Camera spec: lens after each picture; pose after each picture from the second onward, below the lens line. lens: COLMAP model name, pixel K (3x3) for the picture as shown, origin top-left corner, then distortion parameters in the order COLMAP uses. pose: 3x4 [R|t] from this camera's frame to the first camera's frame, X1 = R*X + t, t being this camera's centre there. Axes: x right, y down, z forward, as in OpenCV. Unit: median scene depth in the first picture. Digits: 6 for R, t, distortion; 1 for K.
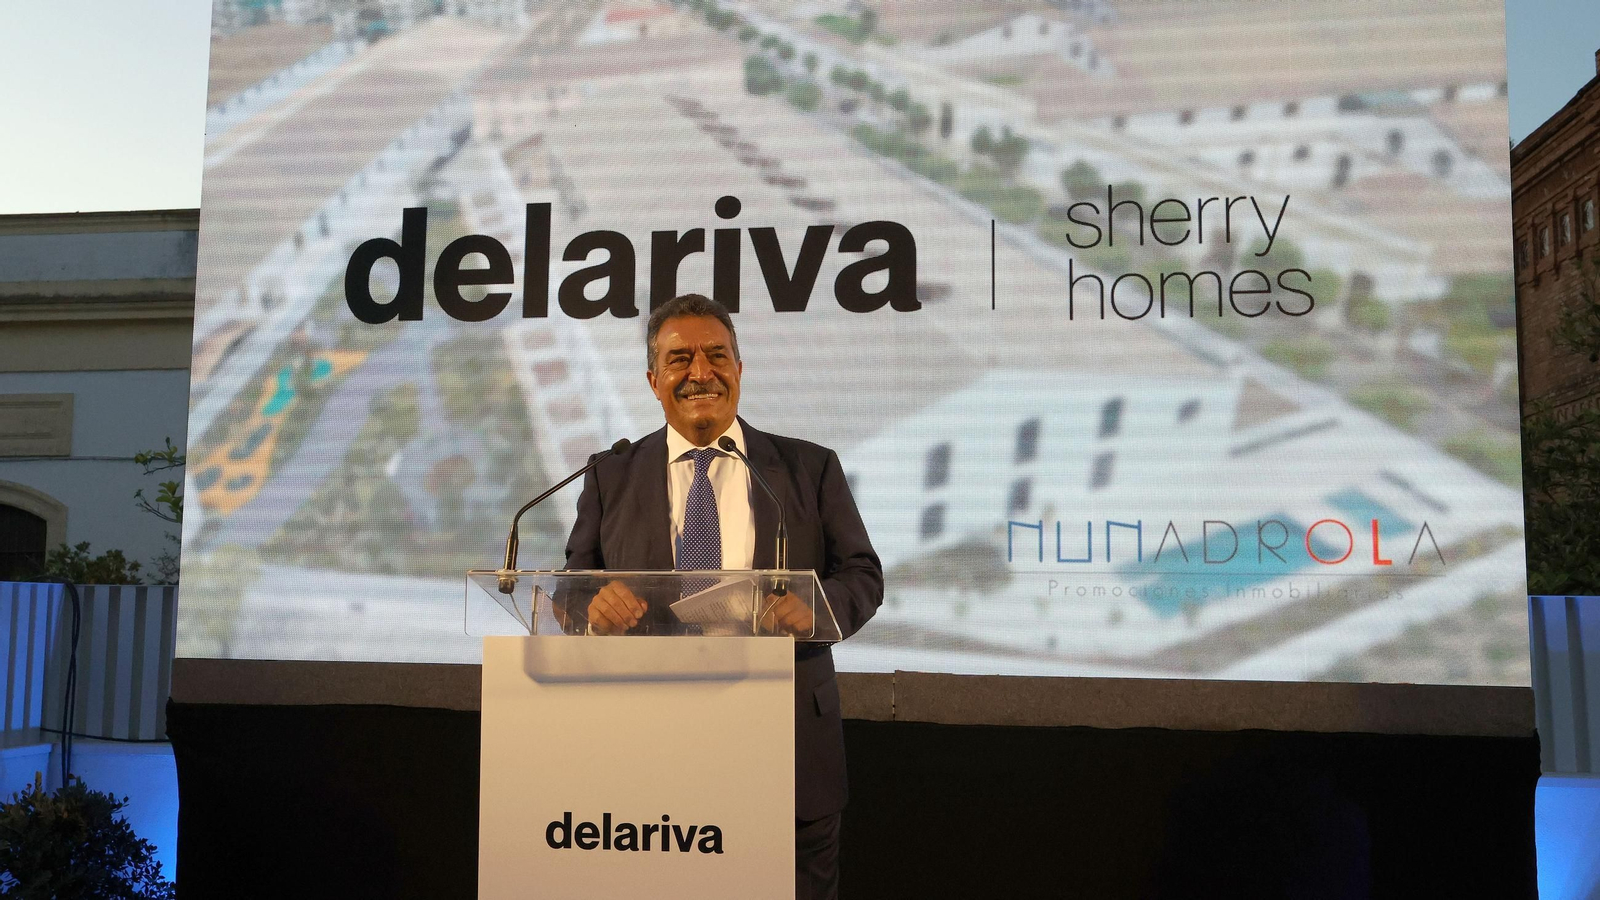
lens RADIAL K [[1620.3, 0, 732.9], [0, 1620.3, 440.1], [0, 0, 1]] dist [-0.010100, 0.106381]
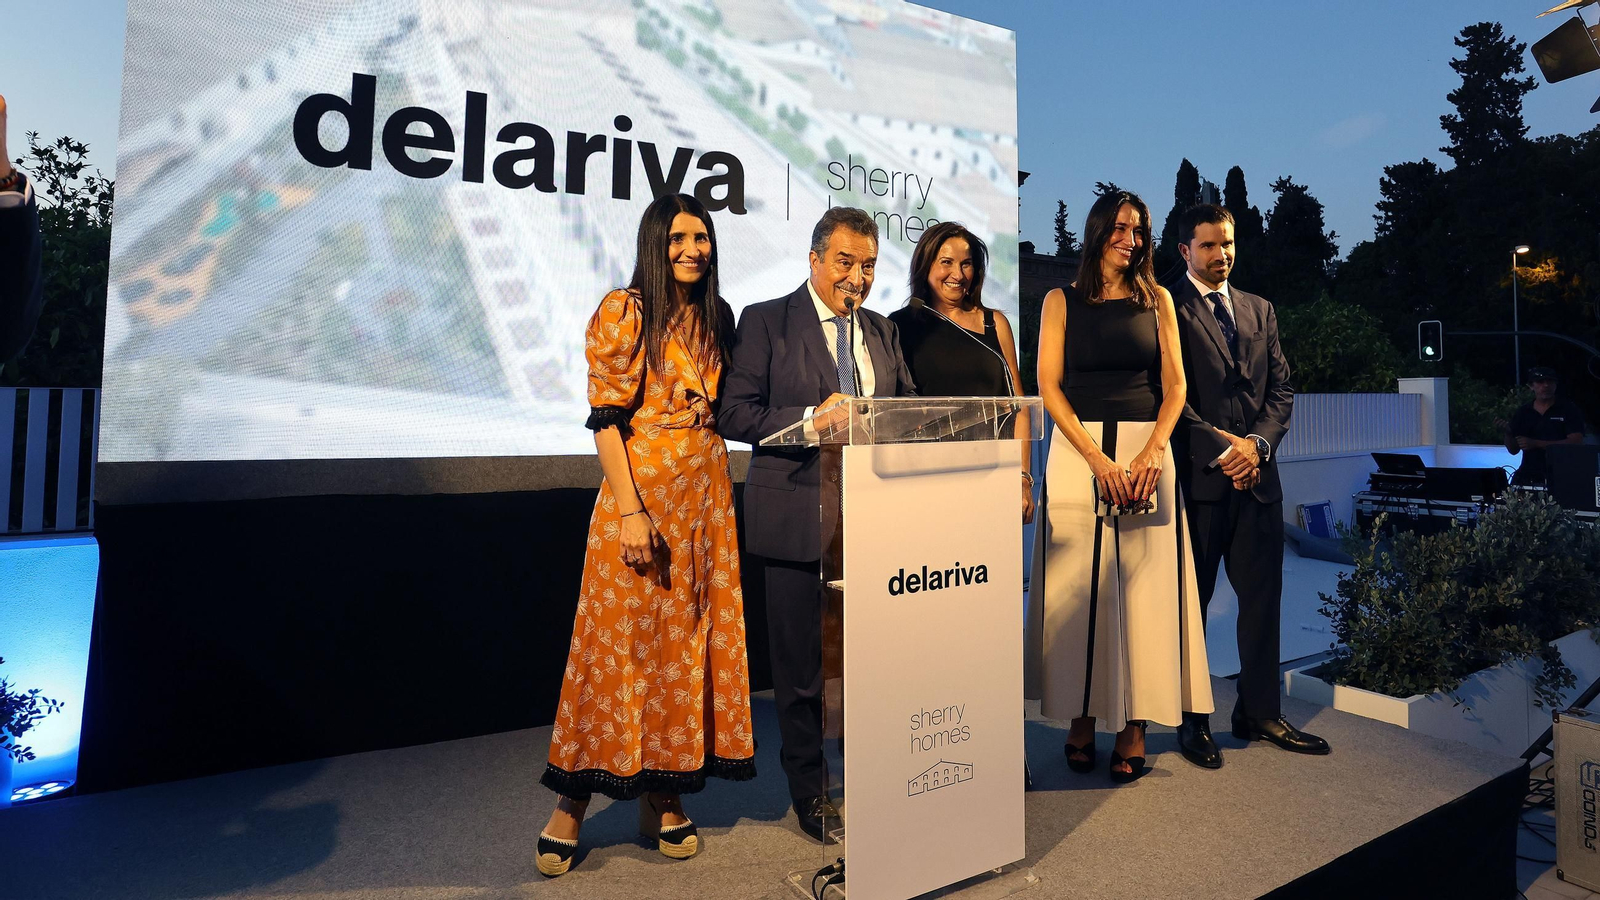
lens RADIAL K [[956.6, 0, 848.6], [0, 956.6, 342.4], [0, 0, 1]] dist [-0.088057, 0.048885]
pose [[0.730265, 0.033179, 0.682358, -0.418944], [-0.070342, 0.997163, 0.026794, 0.009071], [-0.679533, -0.067565, 0.730527, 0.263030]]
